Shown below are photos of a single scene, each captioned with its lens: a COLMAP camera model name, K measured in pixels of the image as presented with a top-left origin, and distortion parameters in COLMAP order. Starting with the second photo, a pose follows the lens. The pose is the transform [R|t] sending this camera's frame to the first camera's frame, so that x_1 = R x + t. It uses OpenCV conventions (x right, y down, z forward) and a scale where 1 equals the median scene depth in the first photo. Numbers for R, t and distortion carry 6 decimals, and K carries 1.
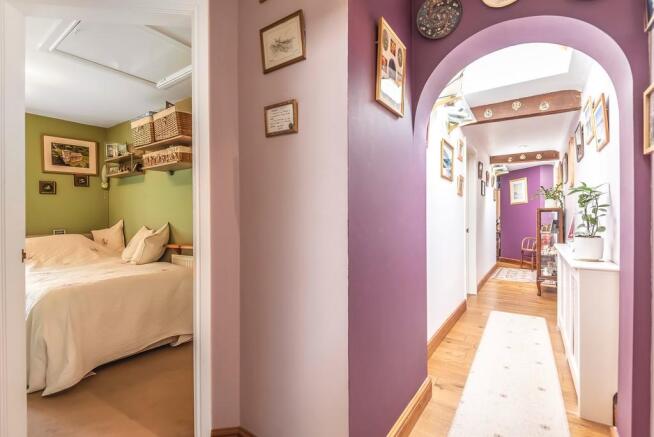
lens RADIAL K [[300.1, 0, 329.7], [0, 300.1, 217.8], [0, 0, 1]] dist [0.001242, -0.000798]
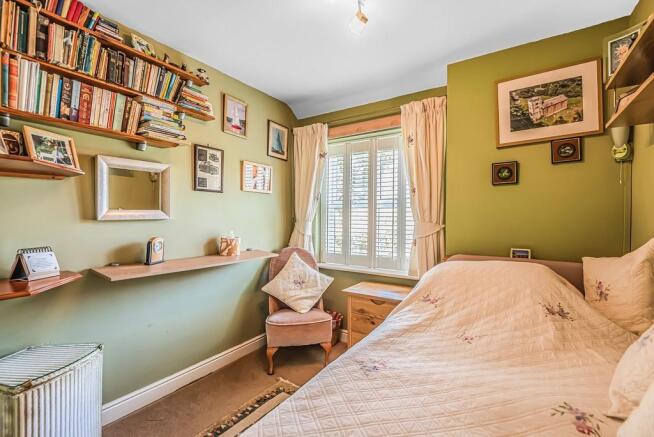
lens RADIAL K [[300.1, 0, 329.2], [0, 300.1, 217.2], [0, 0, 1]] dist [0.001242, -0.000798]
pose [[0.015006, 0.000422, -0.999887, -0.356672], [-0.004295, 0.999991, 0.000357, -0.015236], [0.999878, 0.004289, 0.015008, 0.627357]]
